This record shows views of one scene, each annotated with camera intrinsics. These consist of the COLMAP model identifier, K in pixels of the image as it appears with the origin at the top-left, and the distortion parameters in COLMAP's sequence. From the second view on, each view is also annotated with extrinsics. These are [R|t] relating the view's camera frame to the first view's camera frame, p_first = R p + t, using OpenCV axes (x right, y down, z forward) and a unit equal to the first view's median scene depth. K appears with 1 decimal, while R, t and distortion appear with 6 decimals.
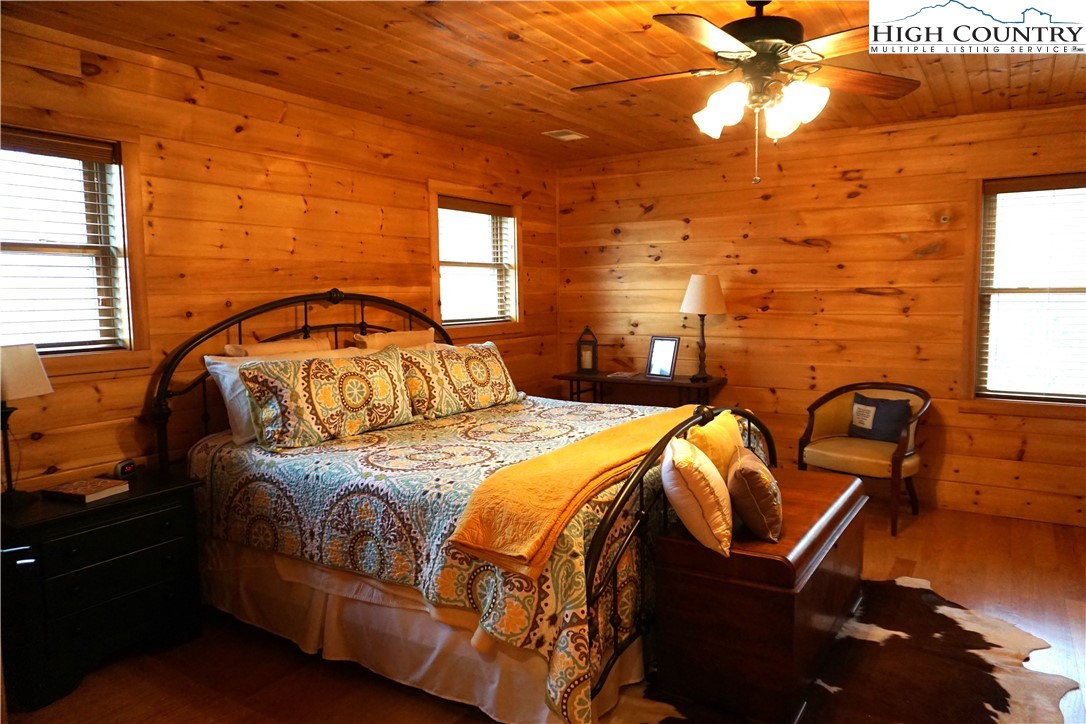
lens RADIAL K [[760.8, 0, 538.0], [0, 760.8, 361.0], [0, 0, 1]] dist [-0.053074, 0.045149]
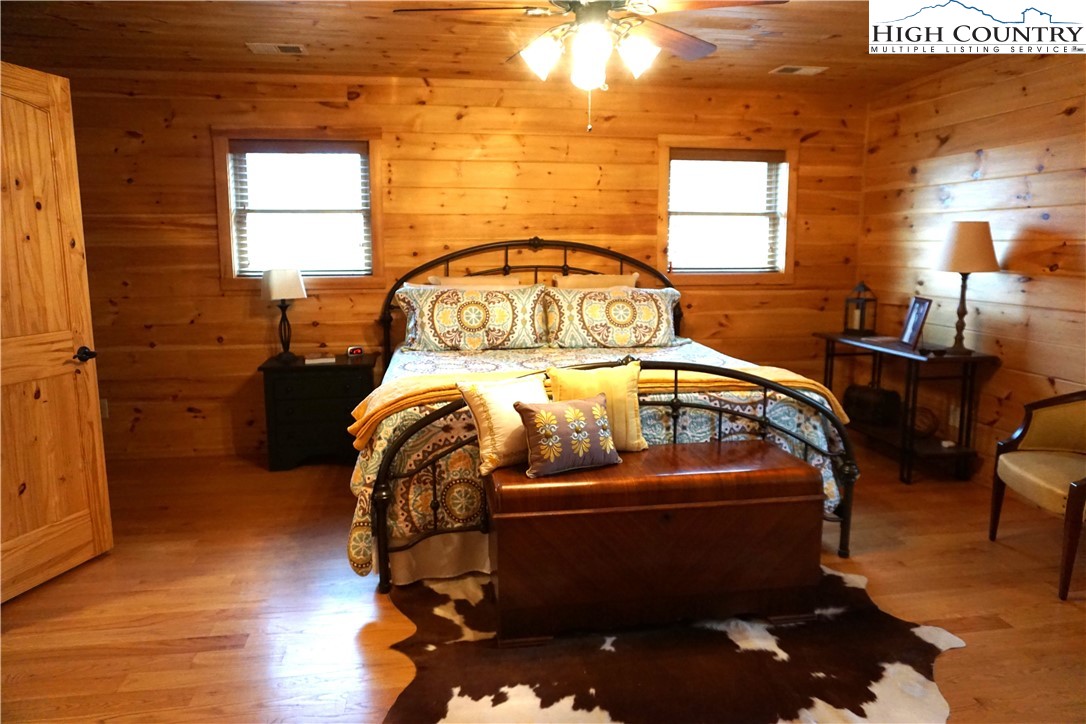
lens RADIAL K [[760.8, 0, 532.6], [0, 760.8, 368.2], [0, 0, 1]] dist [-0.053074, 0.045149]
pose [[0.645106, 0.133732, -0.752299, 0.629960], [-0.075303, 0.990899, 0.111573, -0.019066], [0.760374, -0.015325, 0.649305, 0.173607]]
